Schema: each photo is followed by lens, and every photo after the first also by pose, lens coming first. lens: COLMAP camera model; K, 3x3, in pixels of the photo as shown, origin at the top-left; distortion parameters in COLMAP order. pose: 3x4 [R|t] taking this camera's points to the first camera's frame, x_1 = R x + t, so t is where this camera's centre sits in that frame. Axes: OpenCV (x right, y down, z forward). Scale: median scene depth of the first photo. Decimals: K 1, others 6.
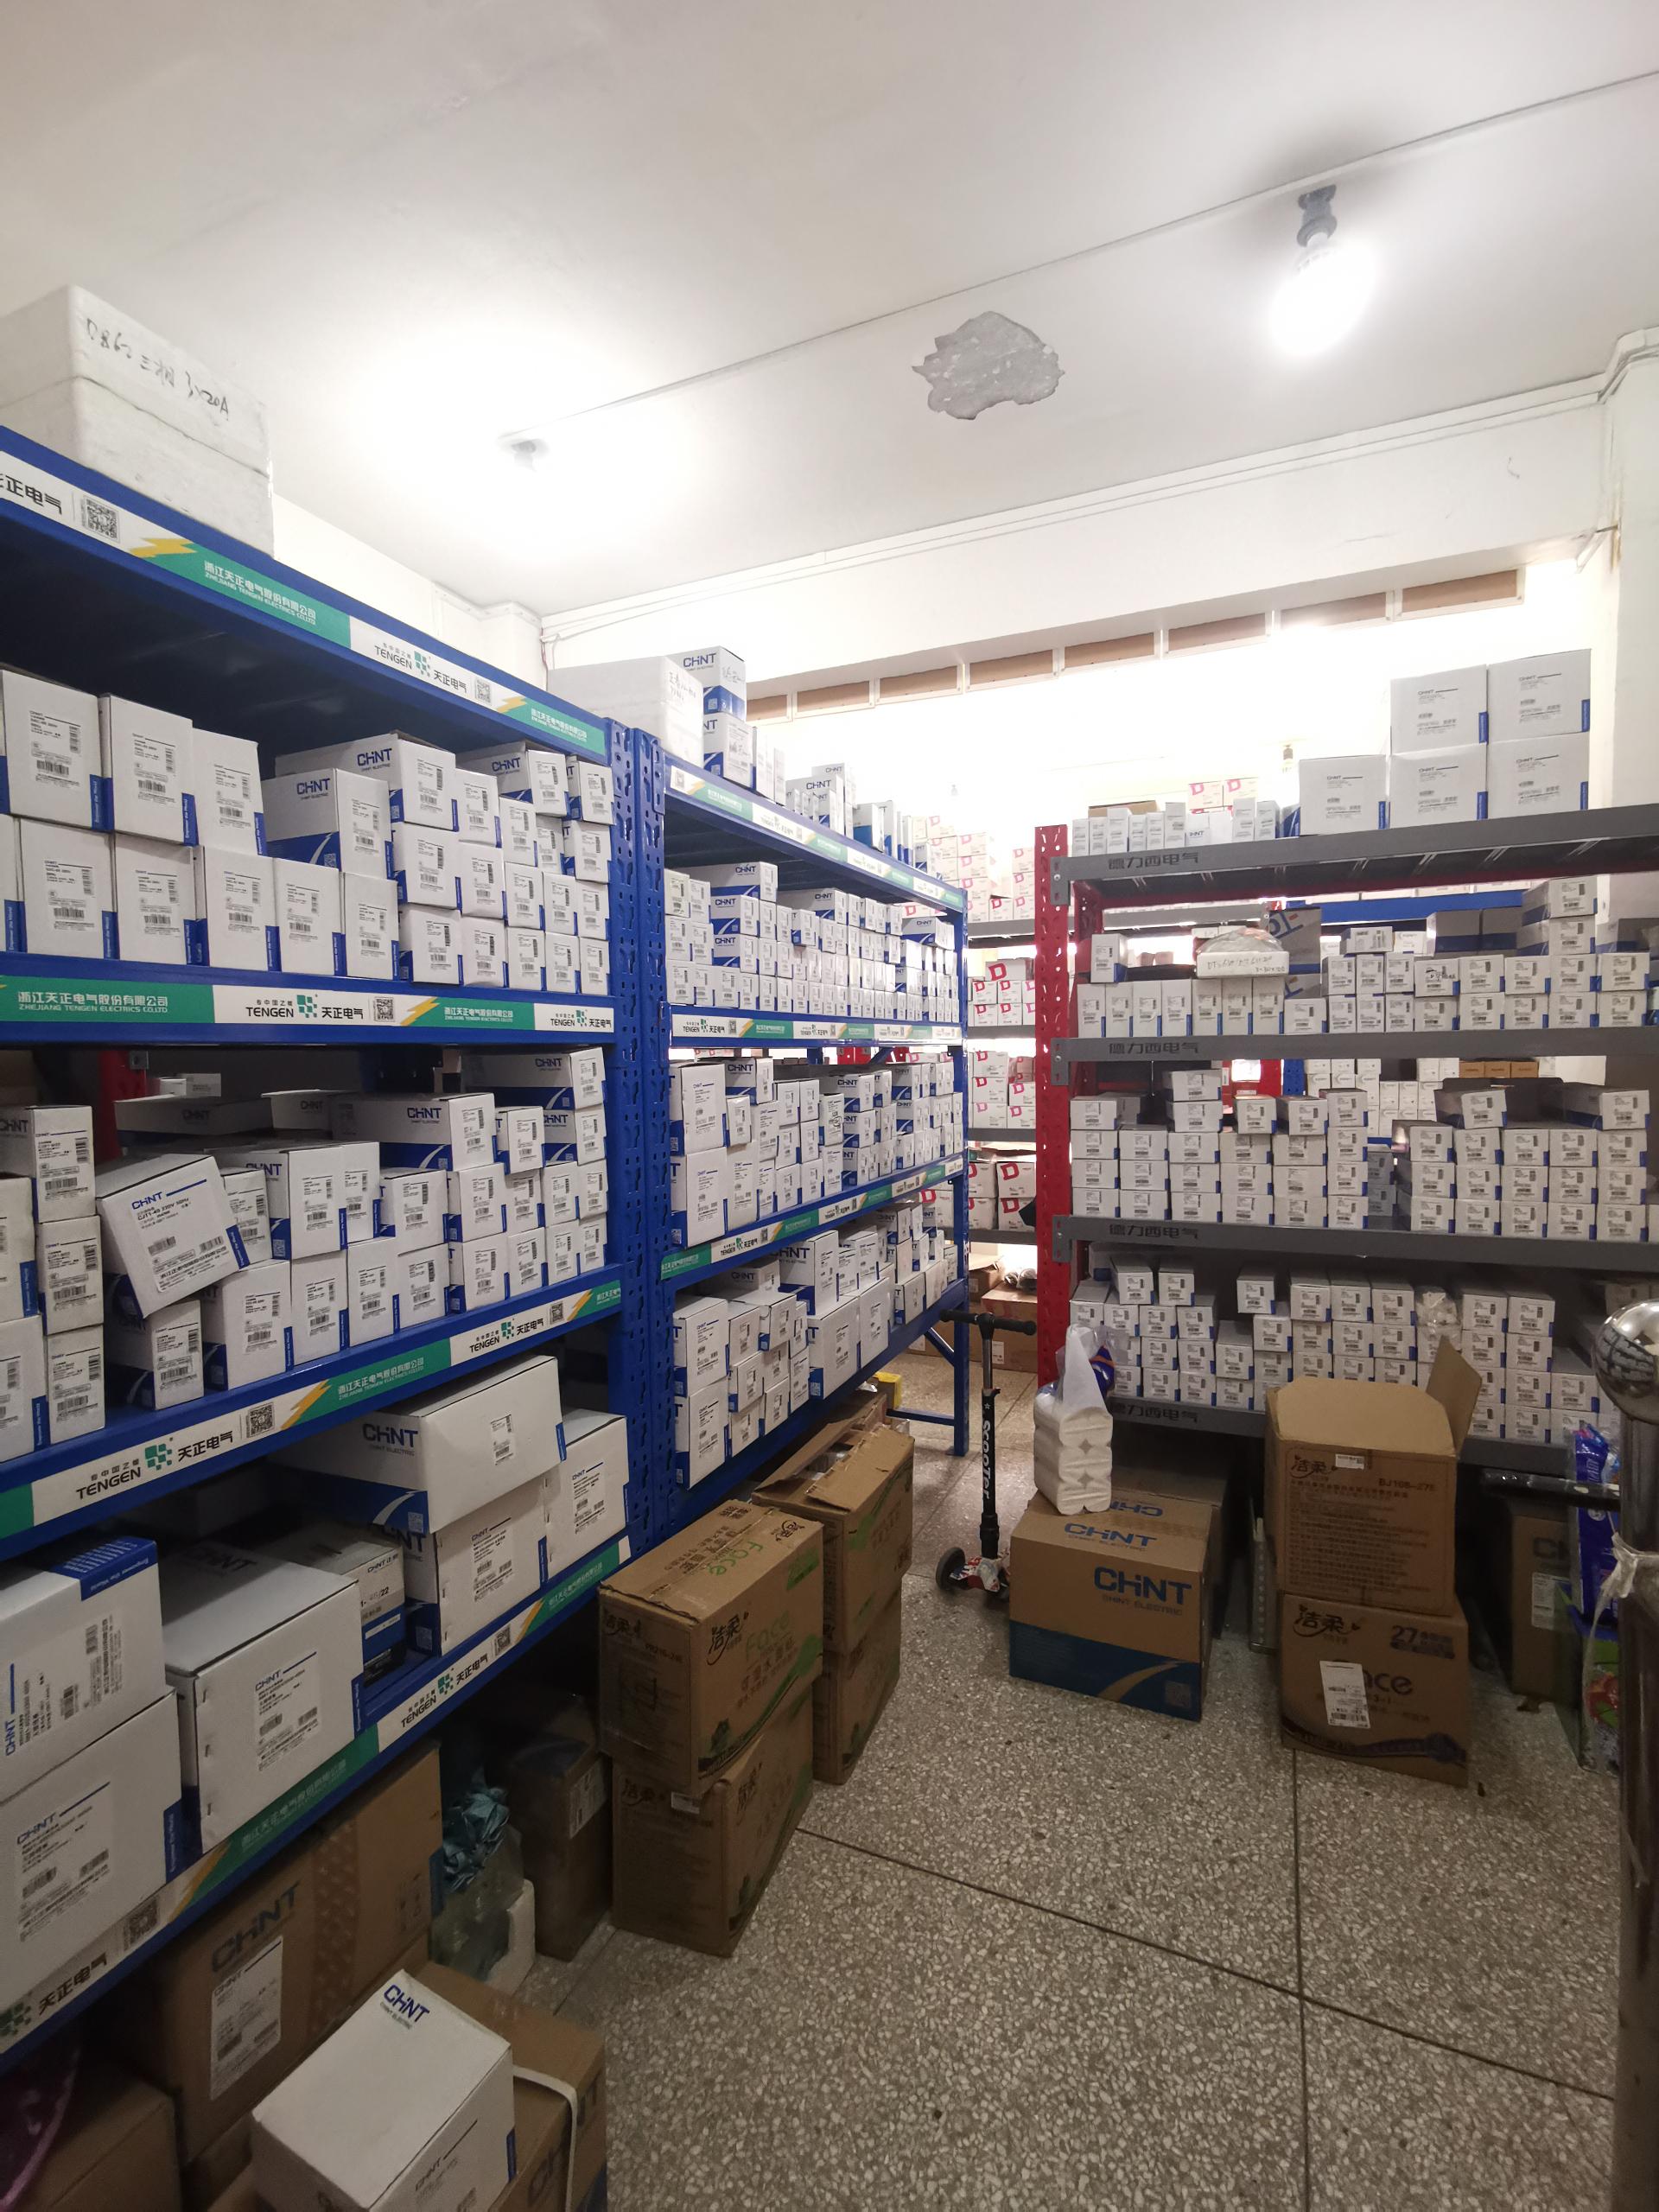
lens RADIAL K [[1016.0, 0, 829.5], [0, 1016.0, 1106.0], [0, 0, 1]] dist [-0.010410, 0.011507]
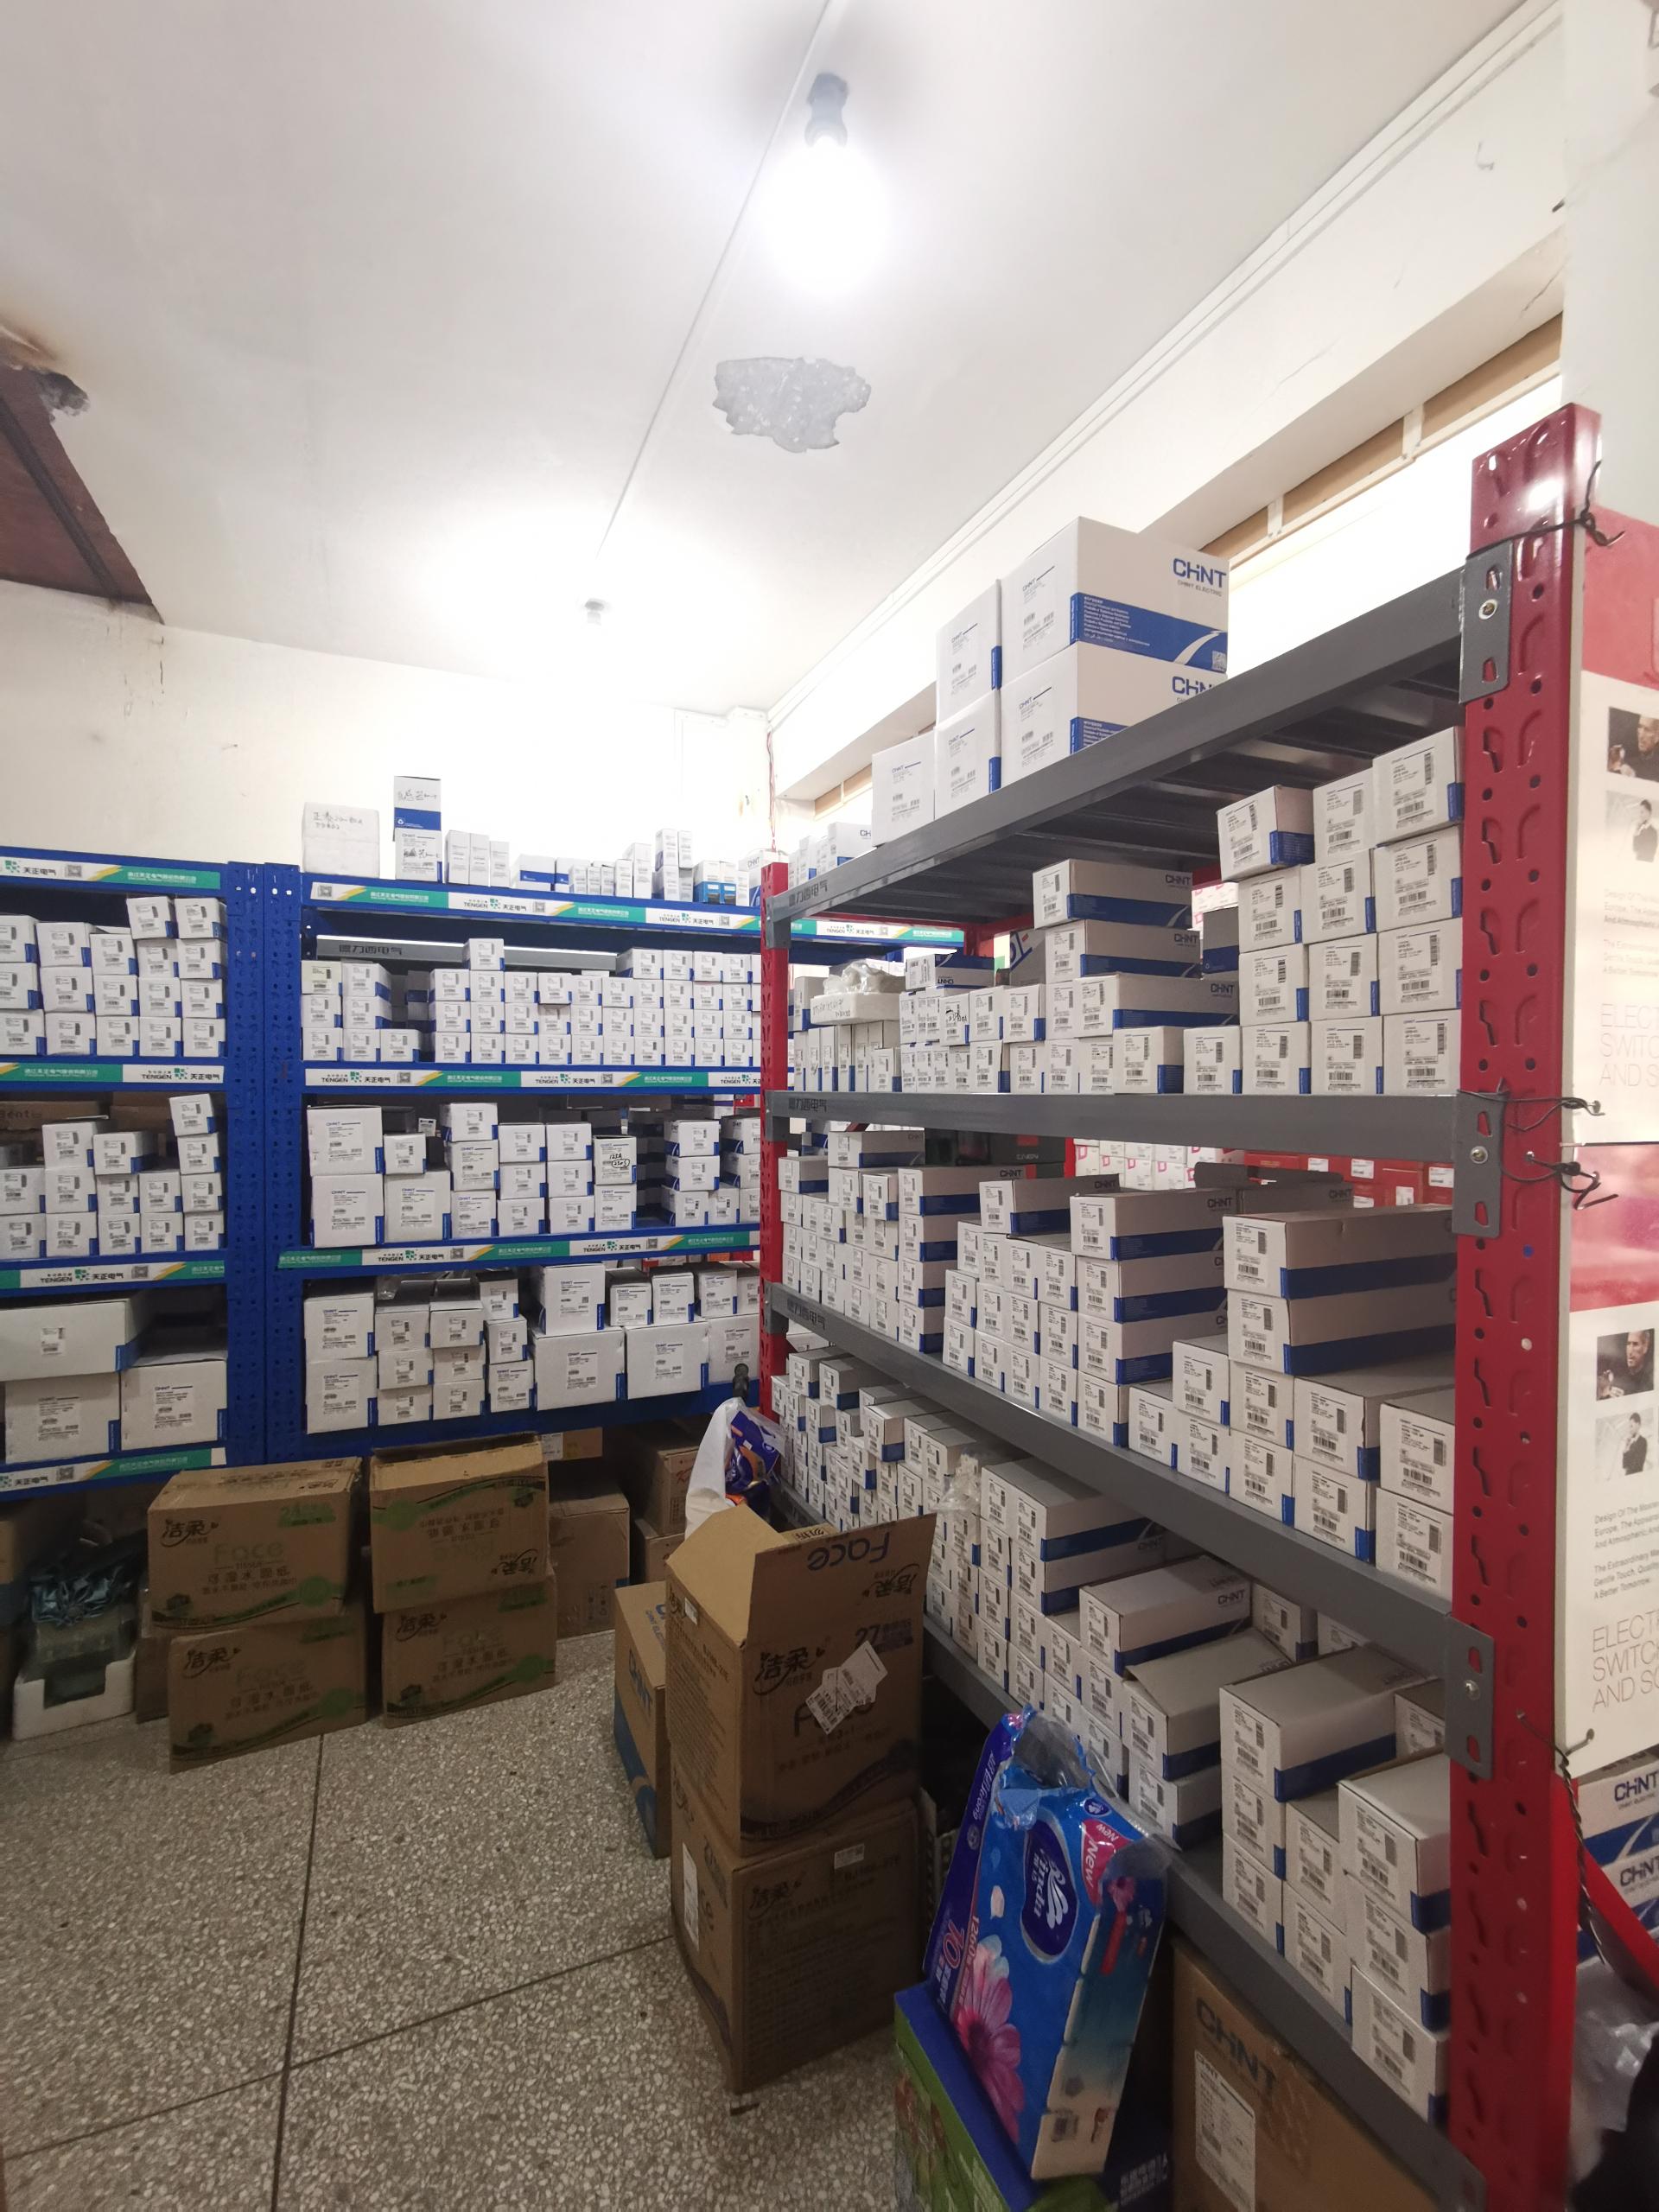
lens RADIAL K [[1016.0, 0, 829.5], [0, 1016.0, 1106.0], [0, 0, 1]] dist [-0.010410, 0.011507]
pose [[0.738218, 0.030984, -0.673850, 1.345282], [-0.051524, 0.998616, -0.010529, -0.068827], [0.672591, 0.042492, 0.738793, 0.525742]]
